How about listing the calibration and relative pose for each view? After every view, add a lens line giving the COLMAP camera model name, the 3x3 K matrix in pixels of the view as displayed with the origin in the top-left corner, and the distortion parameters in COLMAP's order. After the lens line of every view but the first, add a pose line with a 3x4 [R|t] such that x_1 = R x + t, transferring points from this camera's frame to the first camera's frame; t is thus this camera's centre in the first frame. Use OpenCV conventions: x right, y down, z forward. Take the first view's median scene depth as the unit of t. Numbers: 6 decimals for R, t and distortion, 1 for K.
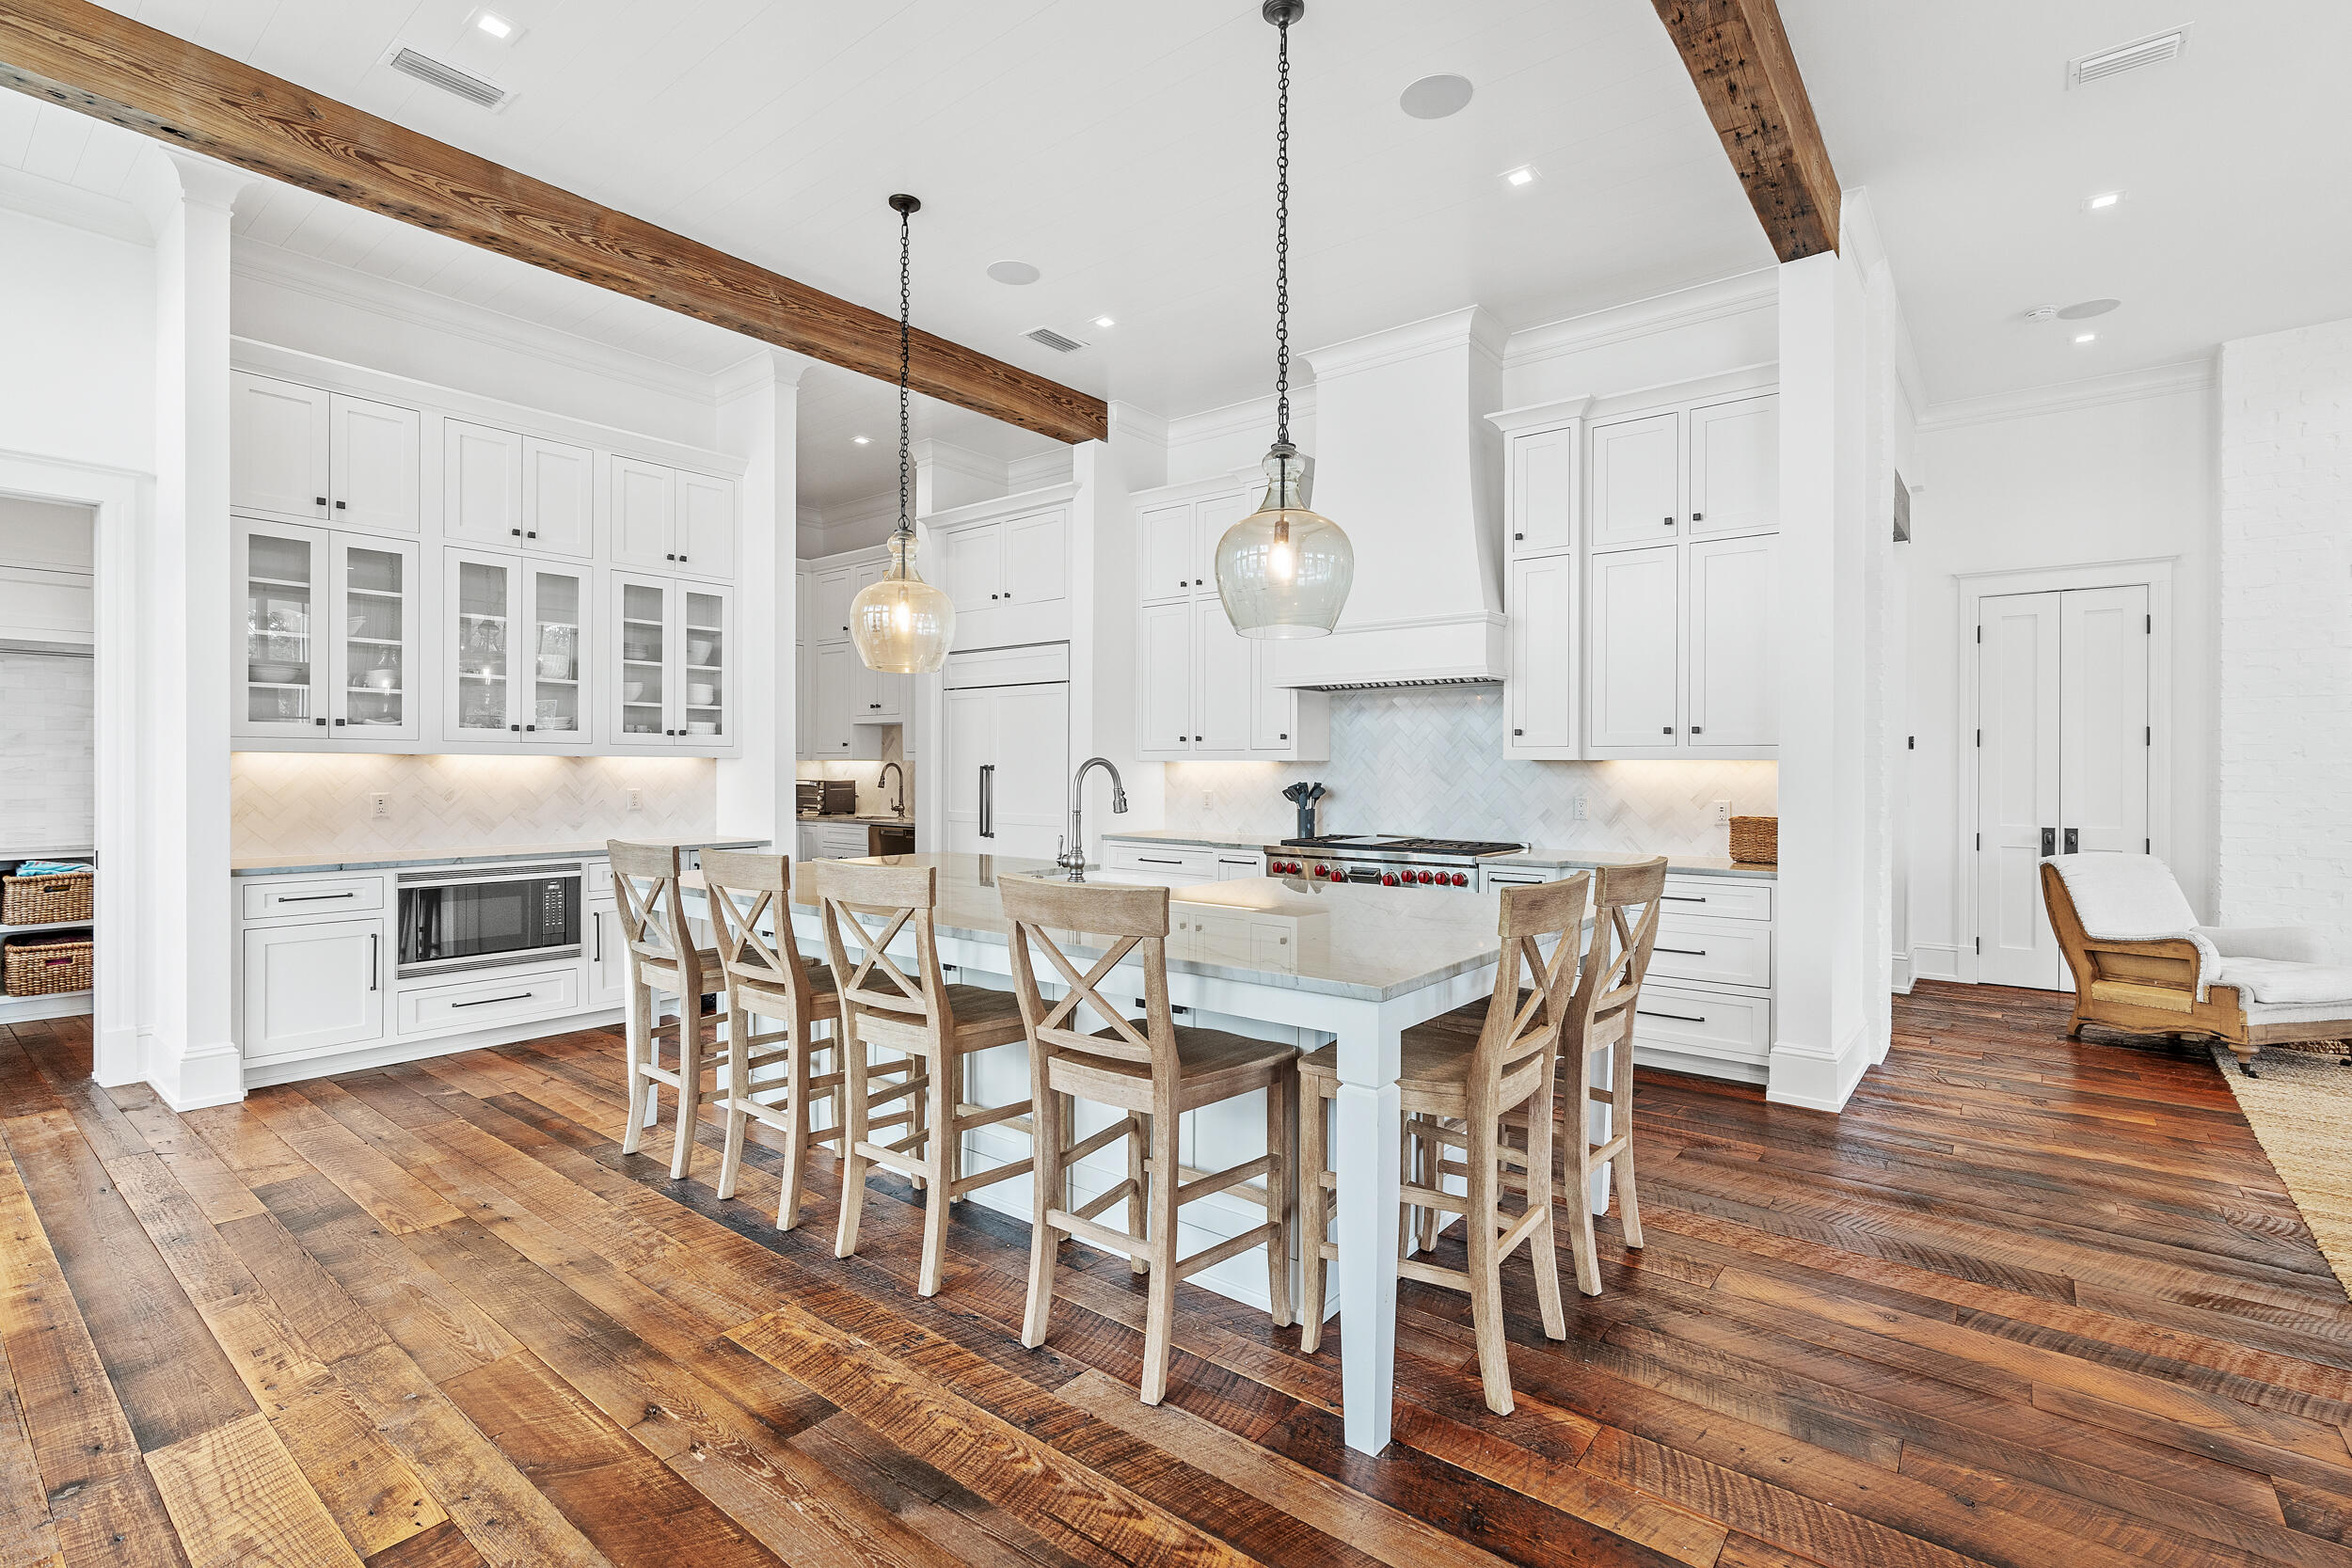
lens RADIAL K [[1070.2, 0, 1182.7], [0, 1070.2, 769.8], [0, 0, 1]] dist [-0.003385, 0.000777]
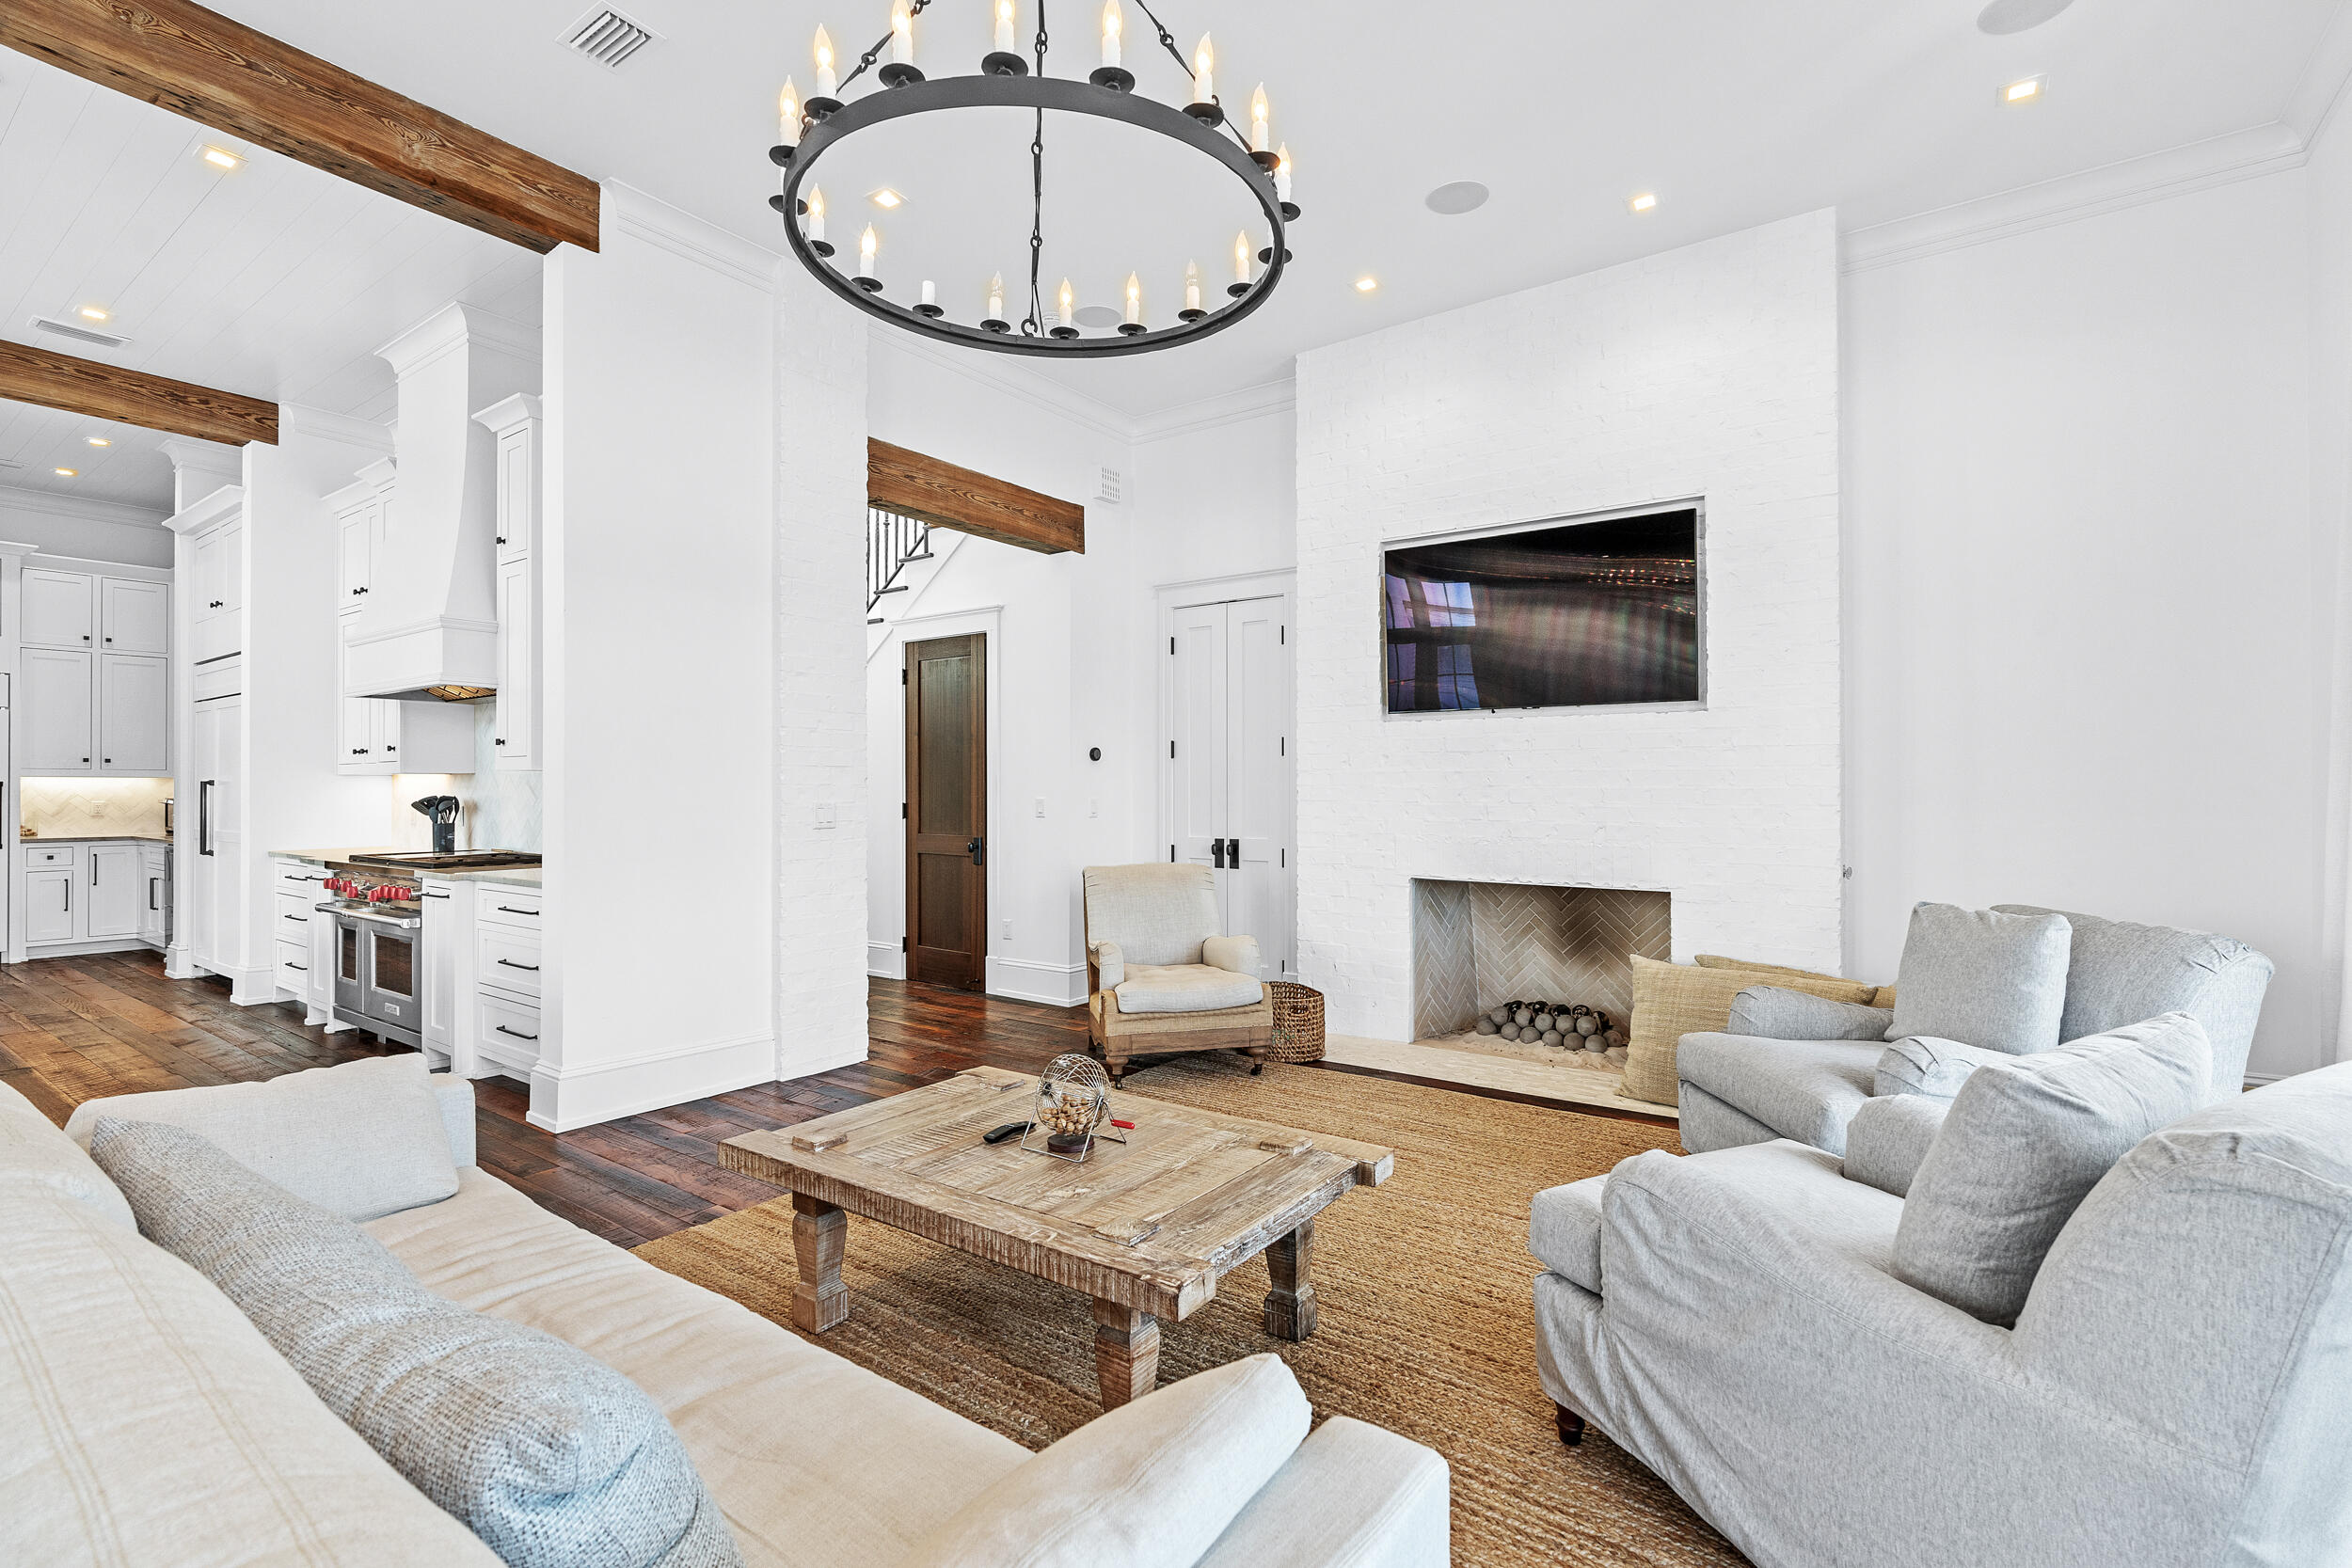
lens RADIAL K [[1070.2, 0, 1182.7], [0, 1070.2, 769.8], [0, 0, 1]] dist [-0.003385, 0.000777]
pose [[0.998666, -0.003014, 0.051554, 0.908142], [0.003896, 0.999848, -0.017012, 0.008493], [-0.051495, 0.017190, 0.998525, 0.000293]]
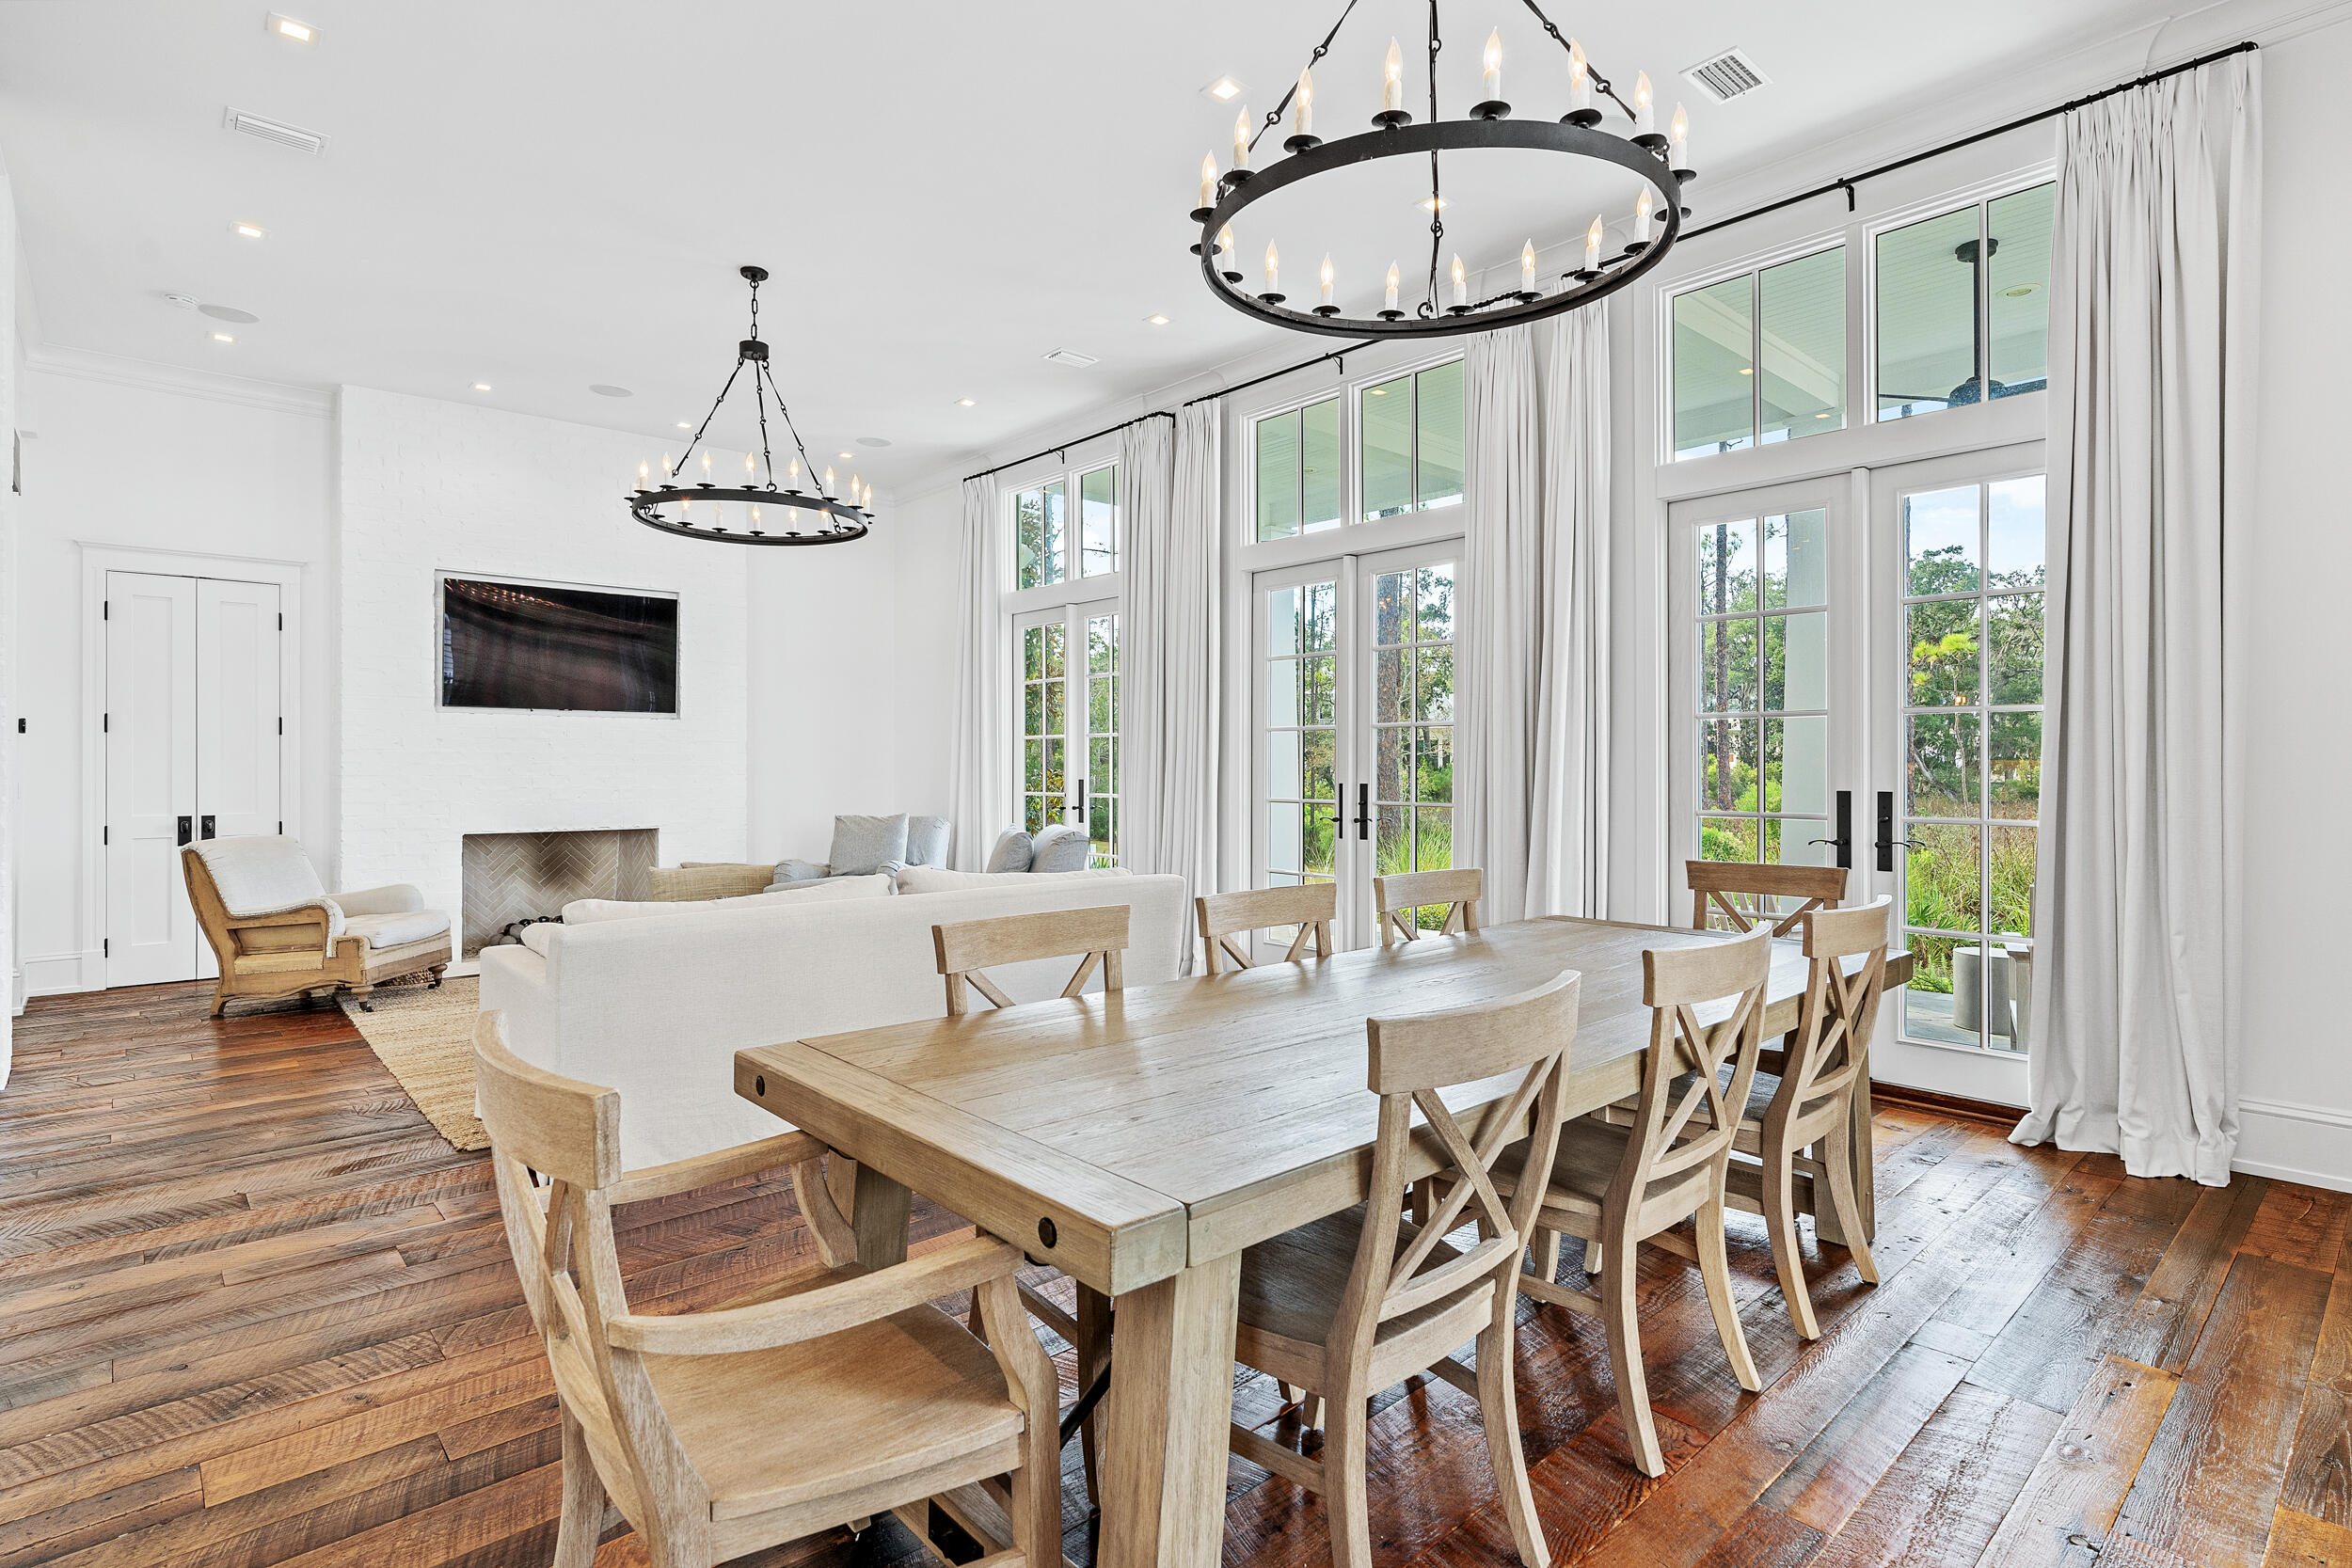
lens RADIAL K [[1174.9, 0, 1208.5], [0, 1174.9, 765.6], [0, 0, 1]] dist [-0.001187, 0.001301]
pose [[0.153507, -0.003137, 0.988143, -0.145030], [0.001391, 0.999995, 0.002959, 0.007319], [-0.988147, 0.000921, 0.153510, -0.125350]]
